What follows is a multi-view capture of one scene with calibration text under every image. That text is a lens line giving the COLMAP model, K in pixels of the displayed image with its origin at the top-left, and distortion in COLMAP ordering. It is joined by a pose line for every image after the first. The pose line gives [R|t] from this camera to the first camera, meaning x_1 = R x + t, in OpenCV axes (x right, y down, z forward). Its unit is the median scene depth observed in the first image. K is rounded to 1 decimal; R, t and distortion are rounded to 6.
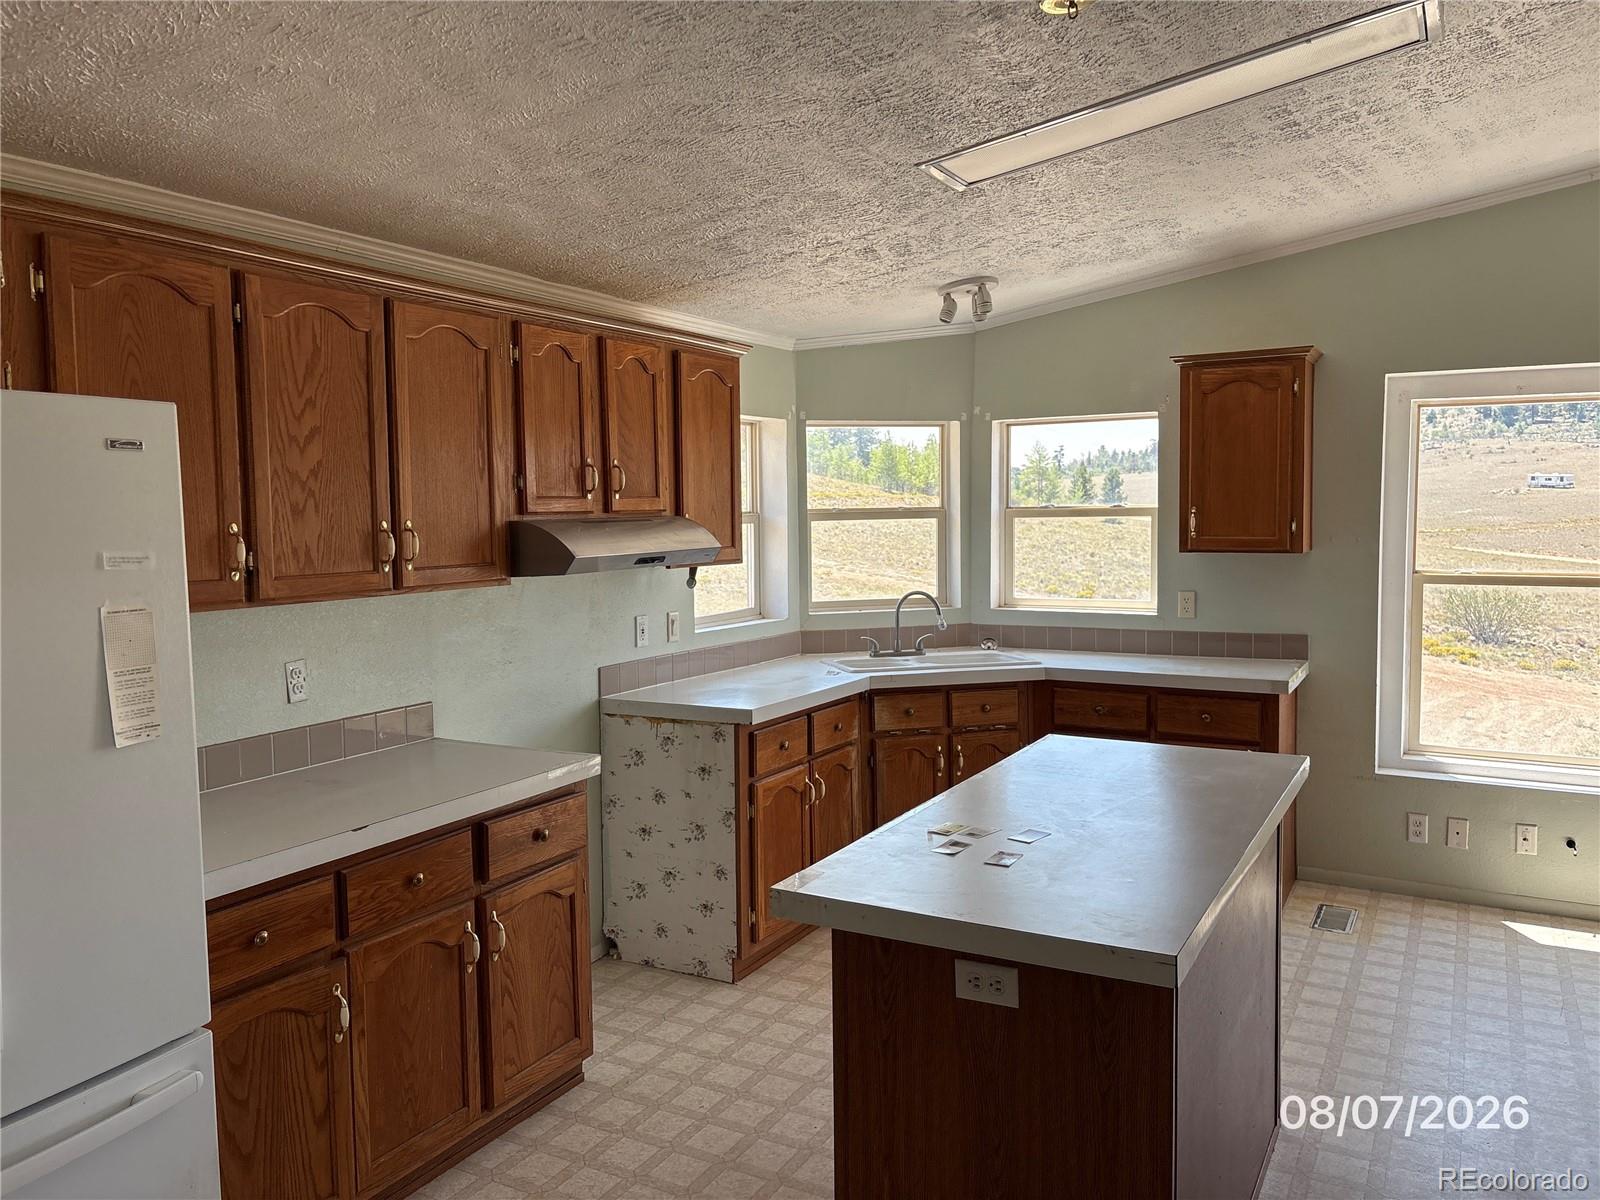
lens RADIAL K [[1208.9, 0, 804.8], [0, 1208.9, 595.3], [0, 0, 1]] dist [0.006222, -0.001224]
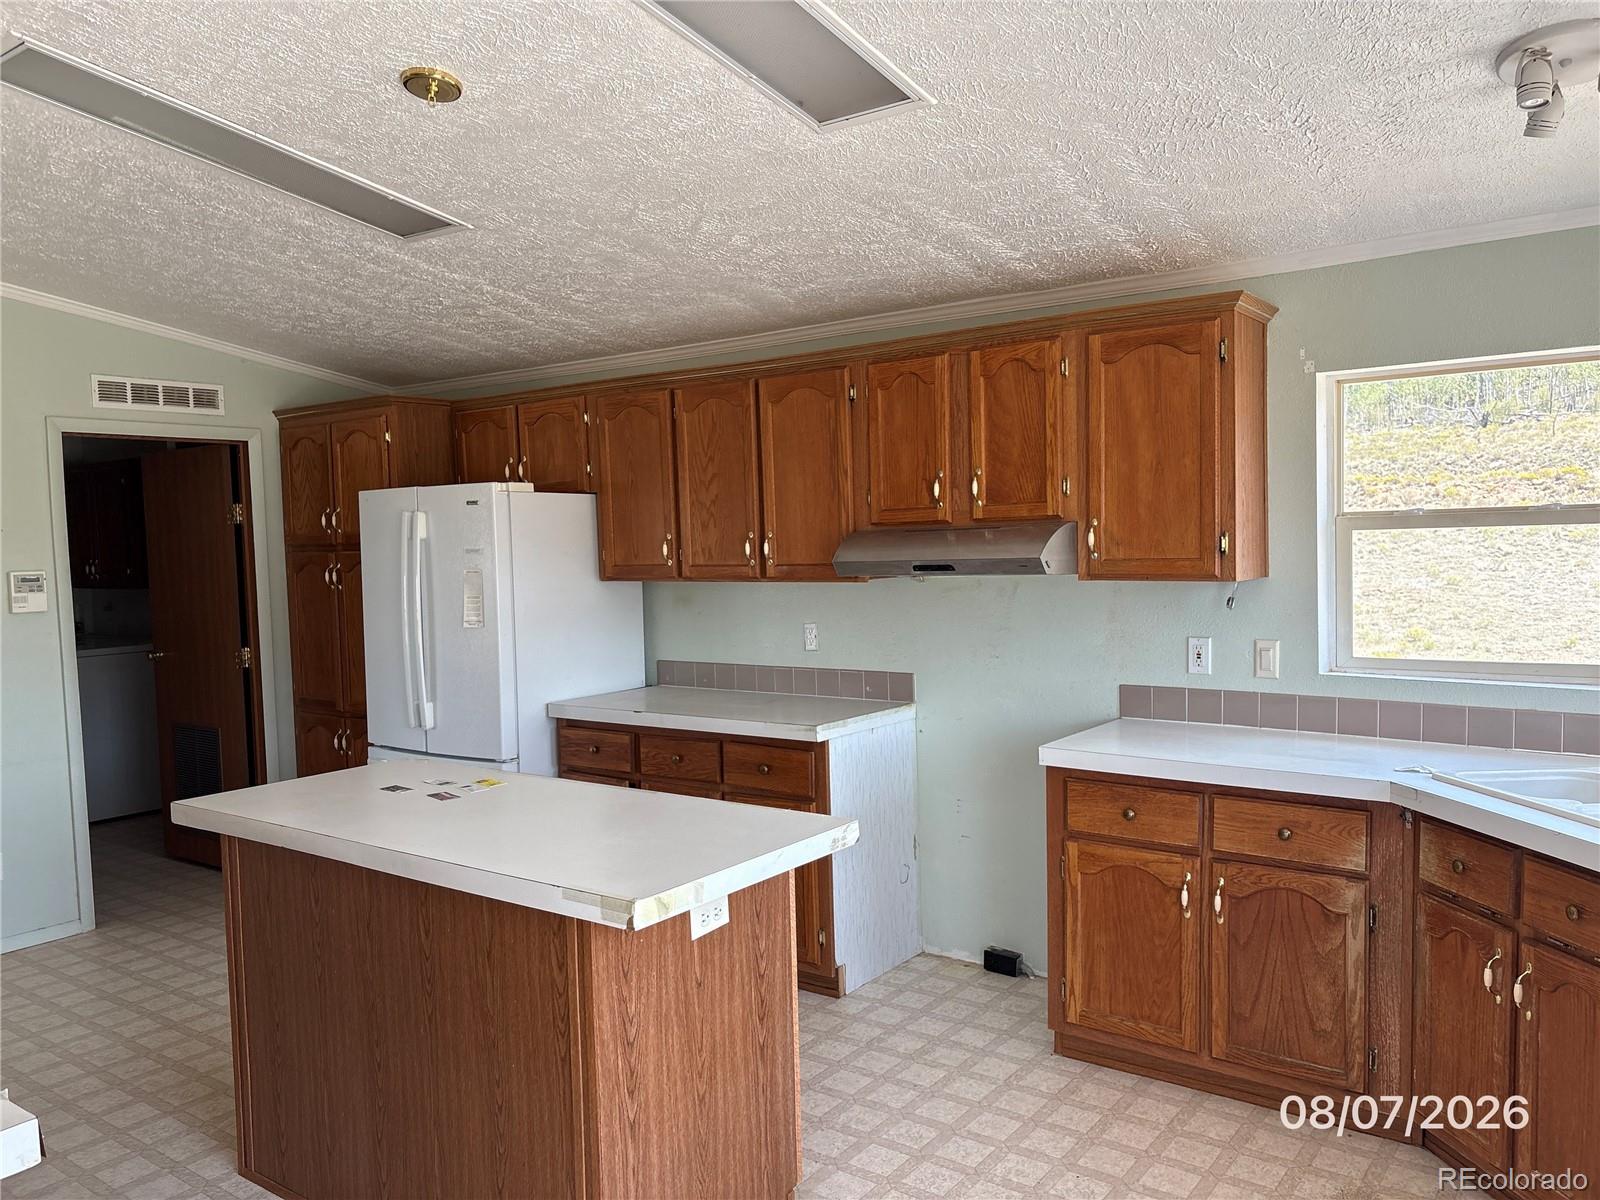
lens RADIAL K [[1208.9, 0, 805.3], [0, 1208.9, 605.8], [0, 0, 1]] dist [0.006222, -0.001224]
pose [[-0.122691, 0.073730, -0.989702, 0.957130], [-0.048122, 0.995622, 0.080137, -0.079059], [0.991277, 0.057459, -0.118606, 1.062403]]
